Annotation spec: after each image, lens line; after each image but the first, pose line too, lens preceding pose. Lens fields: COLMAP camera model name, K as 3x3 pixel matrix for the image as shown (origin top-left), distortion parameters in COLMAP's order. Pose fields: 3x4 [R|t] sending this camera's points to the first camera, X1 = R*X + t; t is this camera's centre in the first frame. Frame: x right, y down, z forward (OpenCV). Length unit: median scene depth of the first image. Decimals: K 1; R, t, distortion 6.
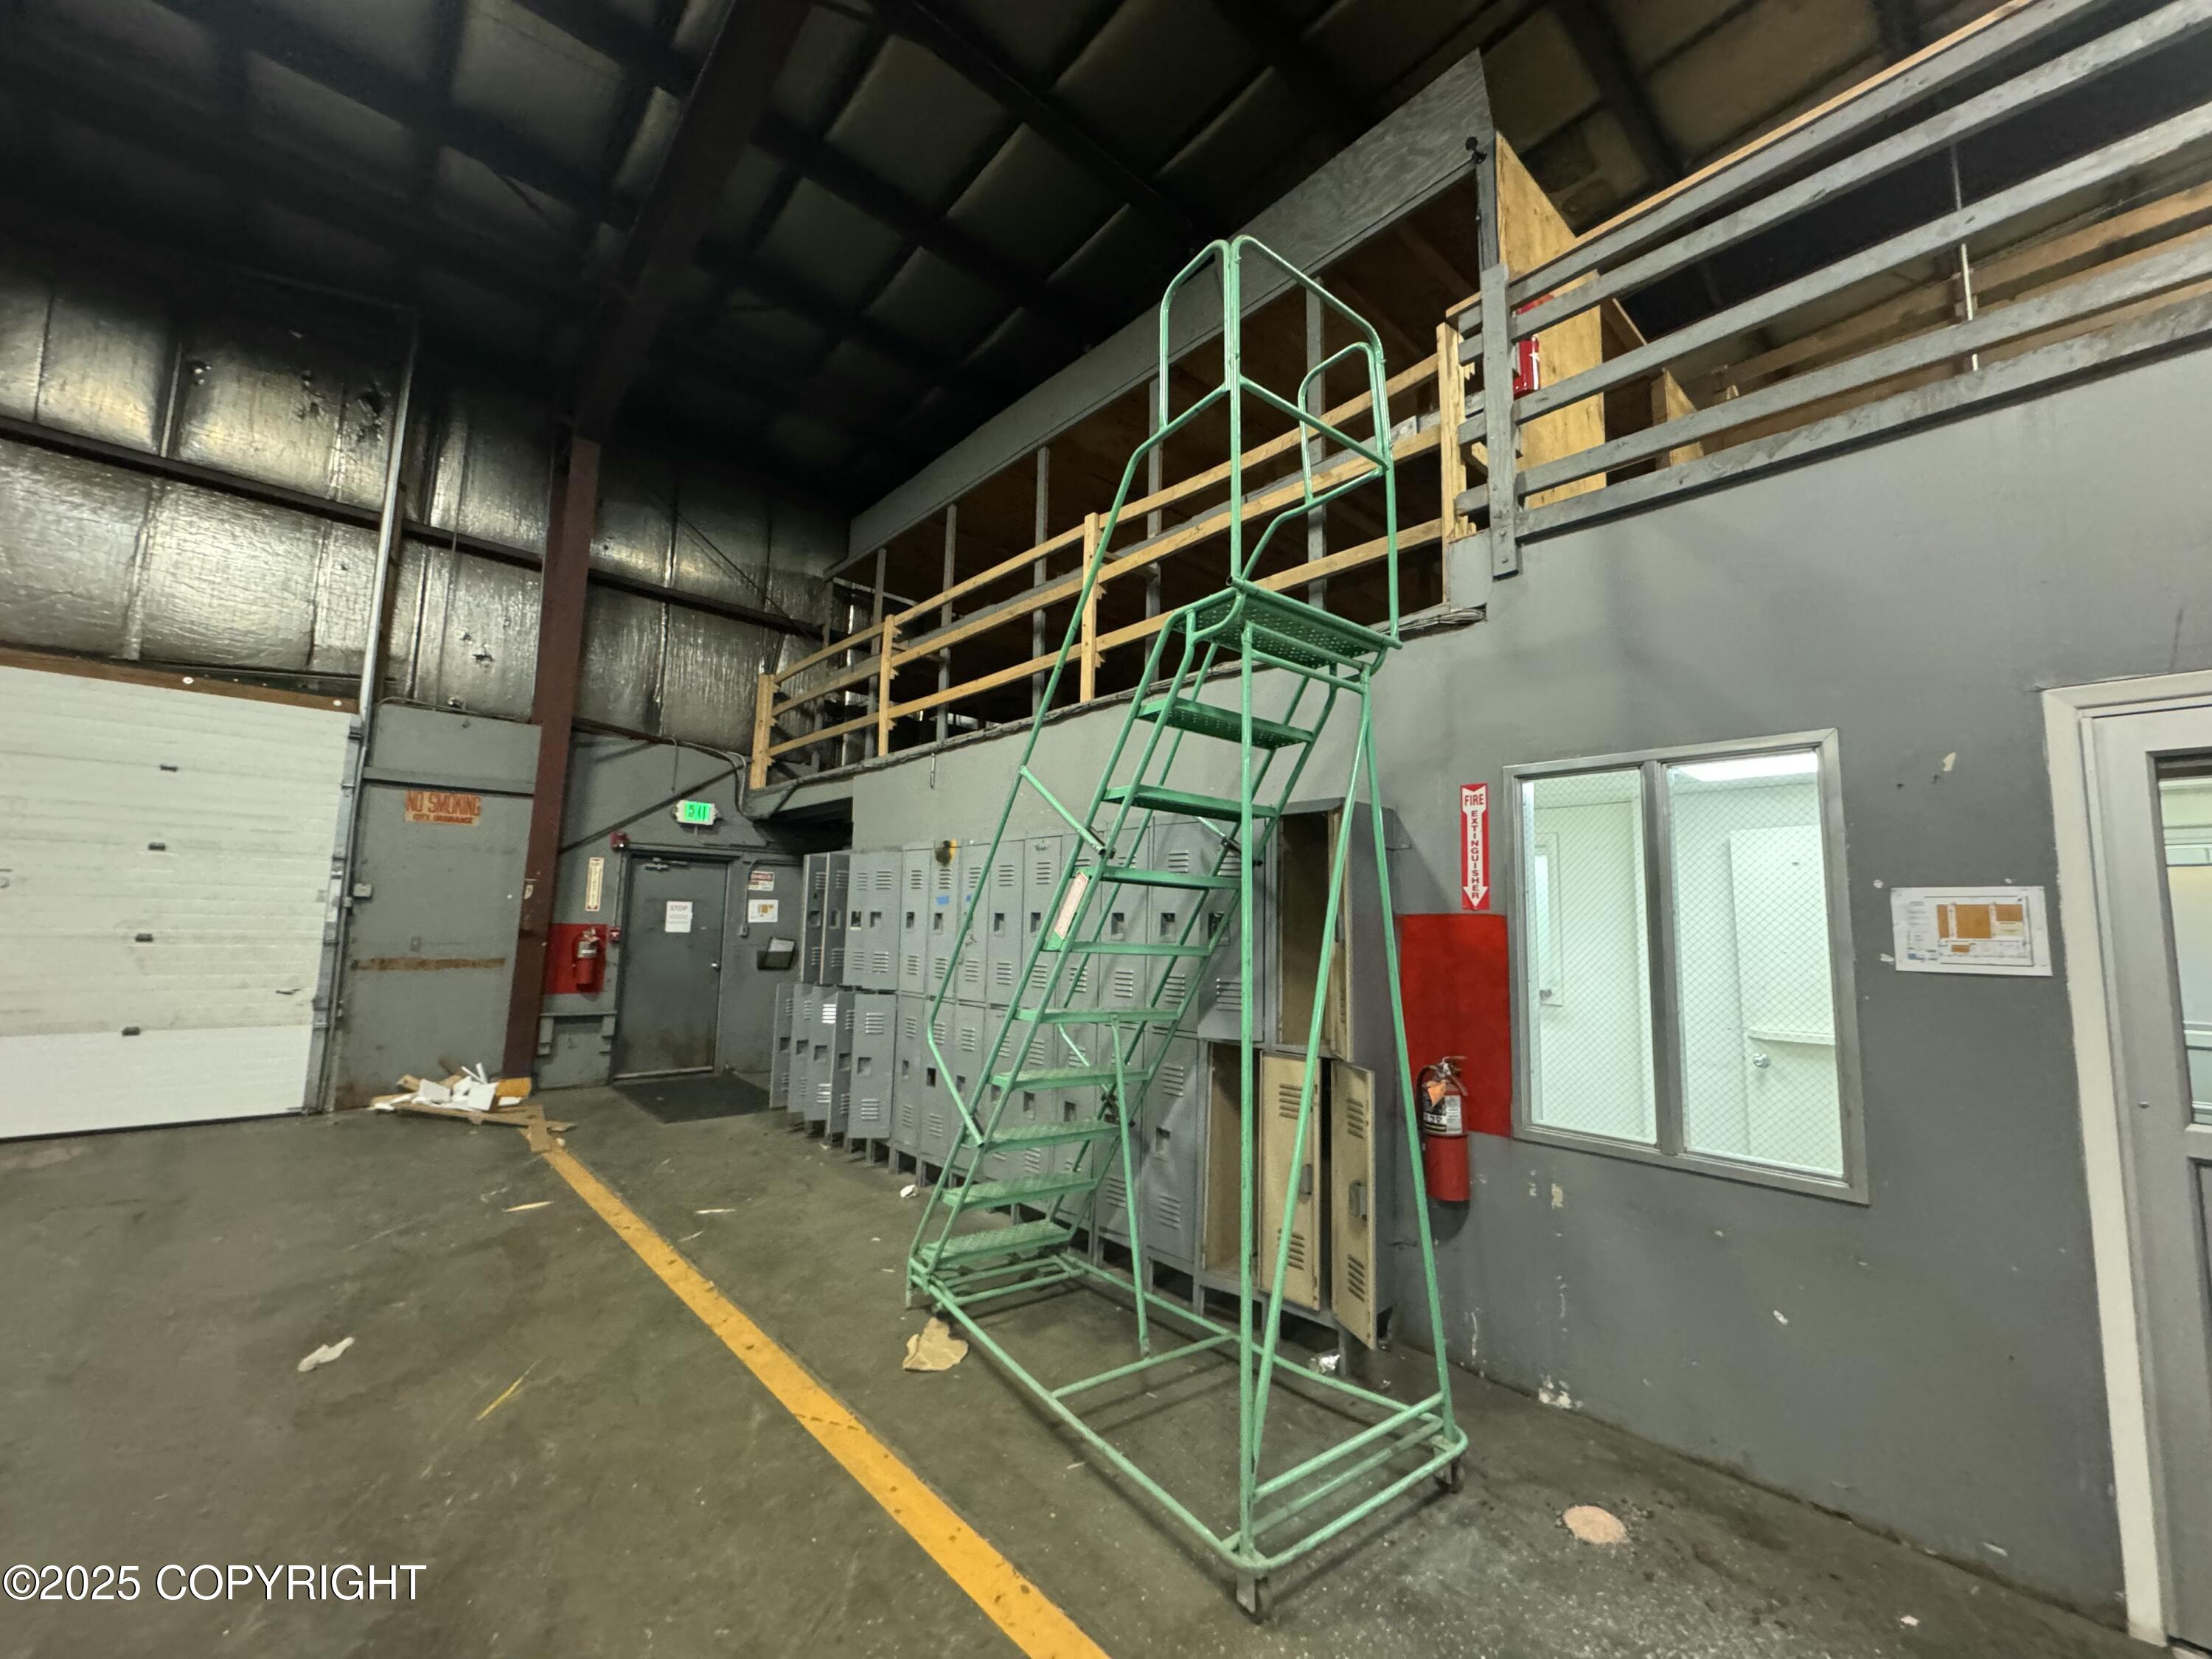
lens RADIAL K [[873.5, 0, 1107.1], [0, 873.5, 832.1], [0, 0, 1]] dist [-0.004813, -0.000234]
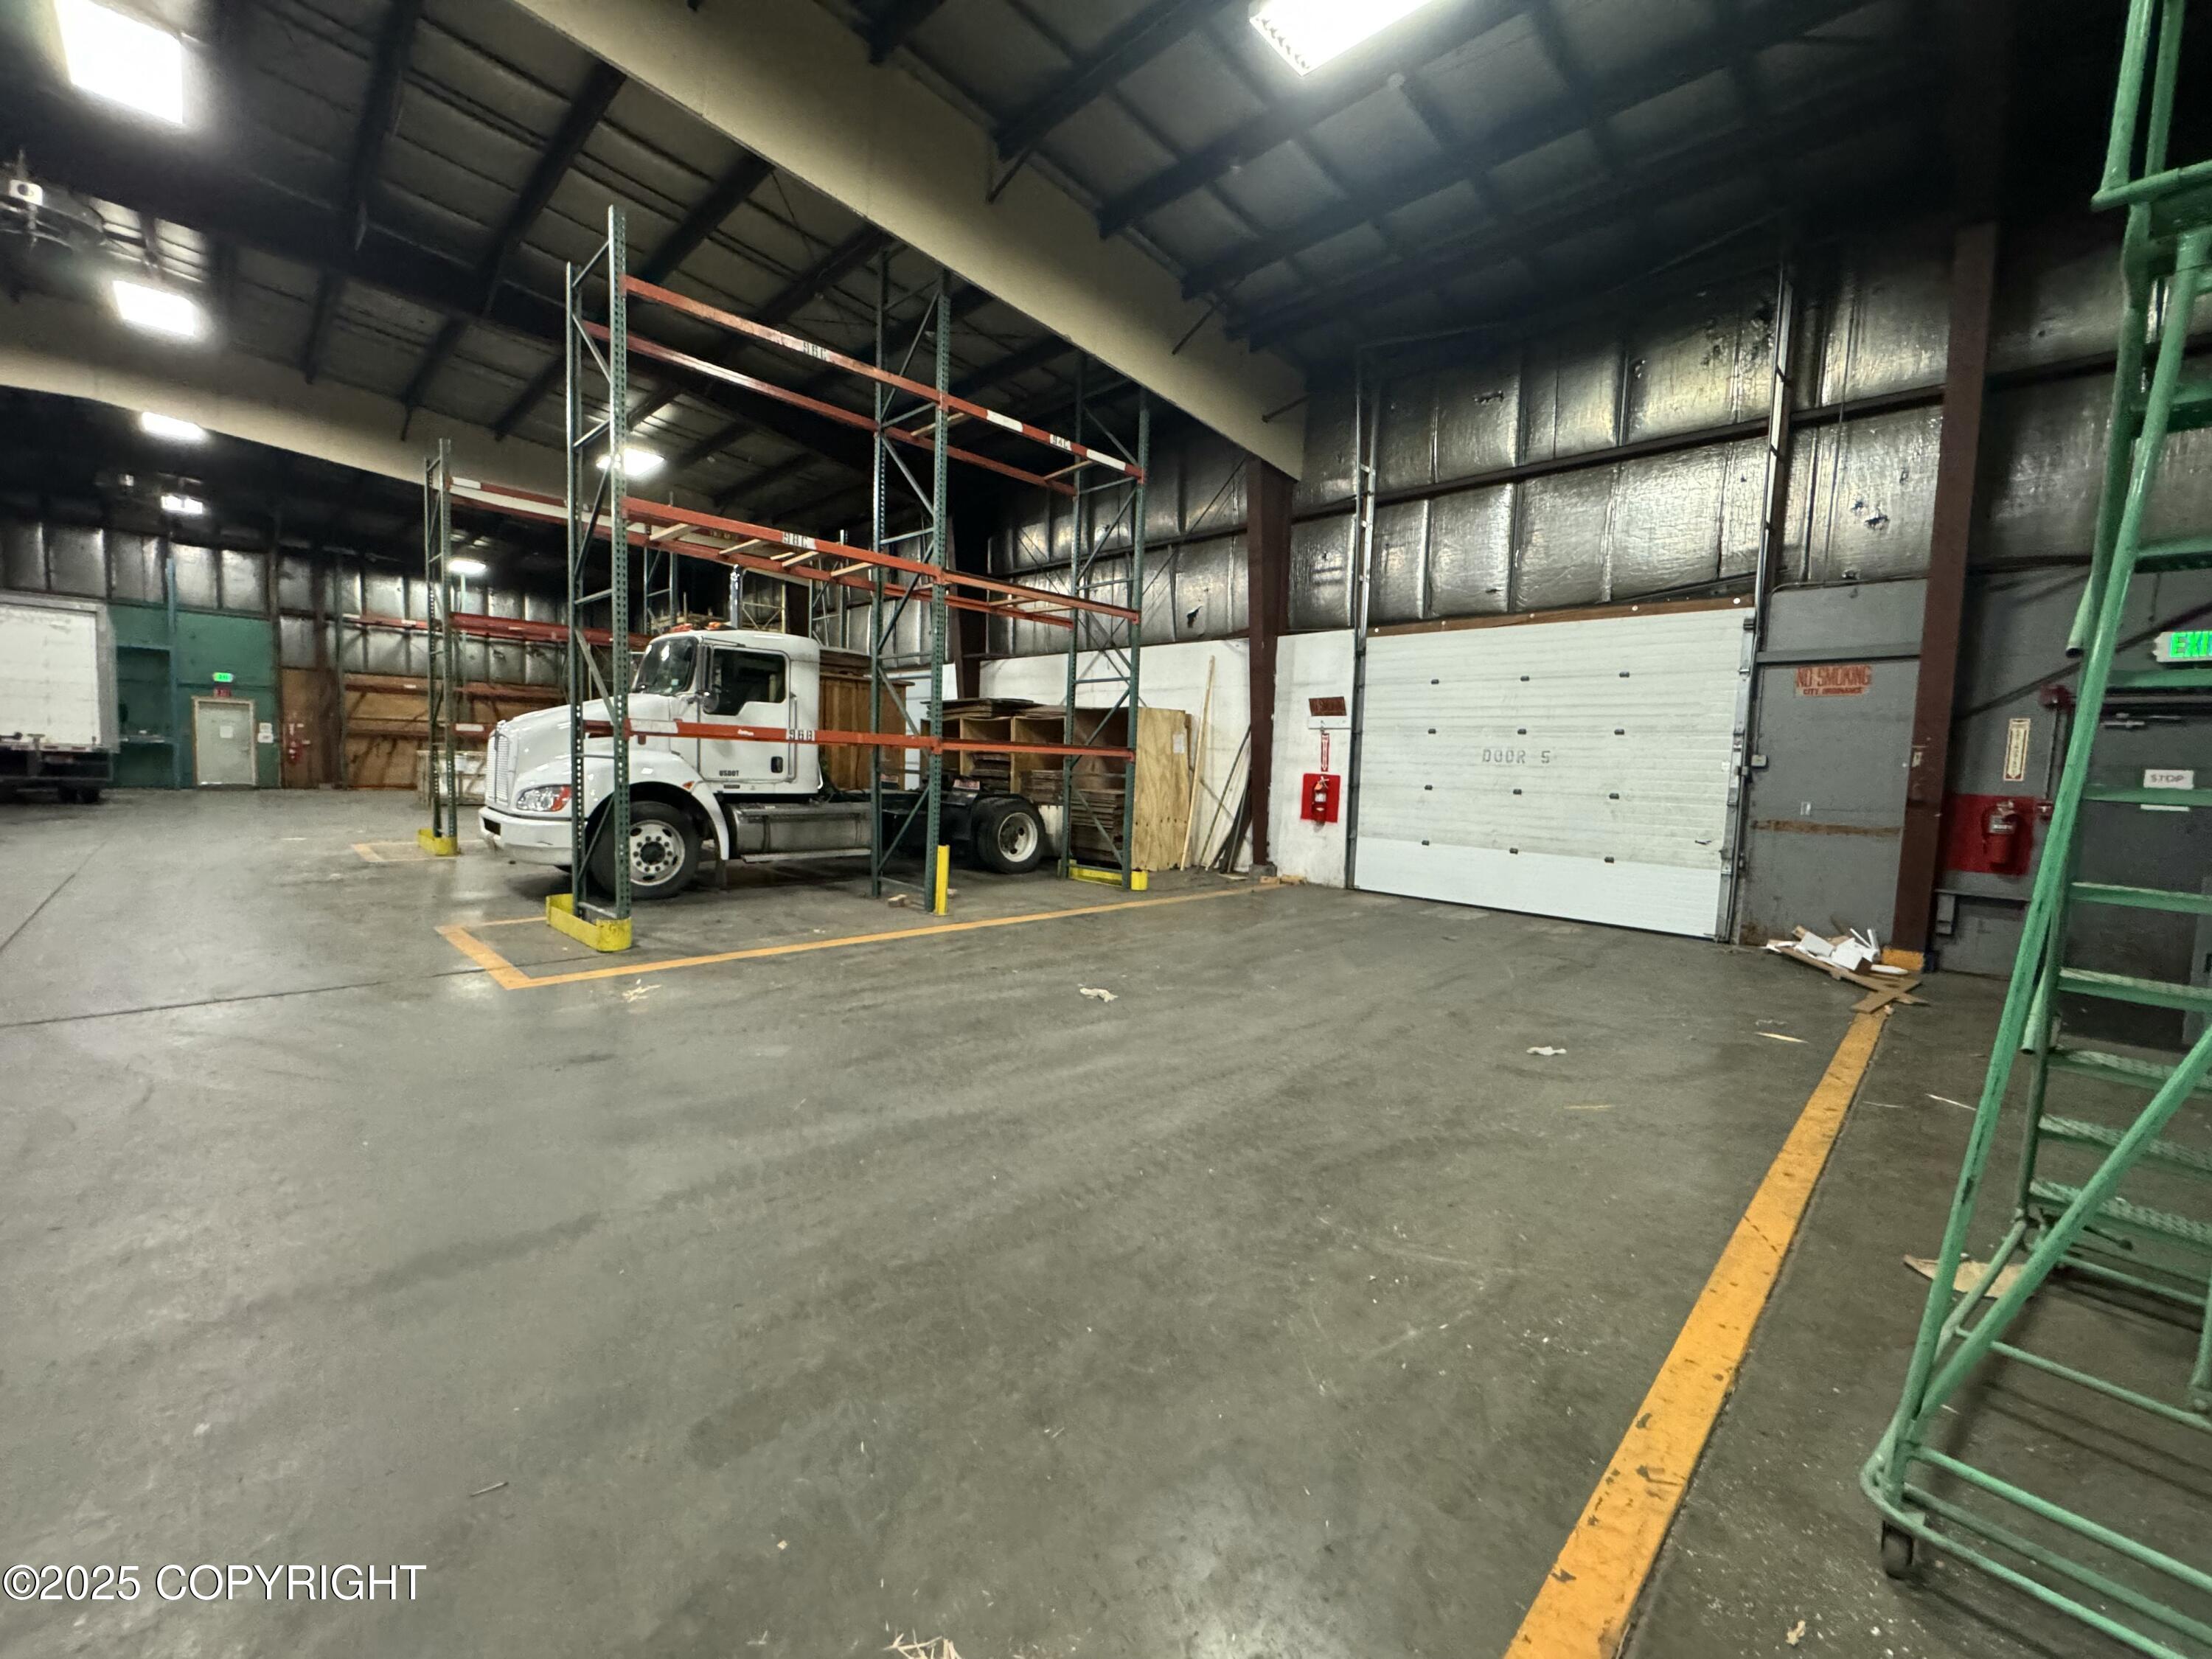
lens RADIAL K [[873.5, 0, 1107.1], [0, 873.5, 831.7], [0, 0, 1]] dist [-0.004813, -0.000234]
pose [[0.060929, 0.059276, -0.996380, 0.245527], [0.073864, 0.995230, 0.063724, 0.023081], [0.995405, -0.077479, 0.056260, 0.067958]]
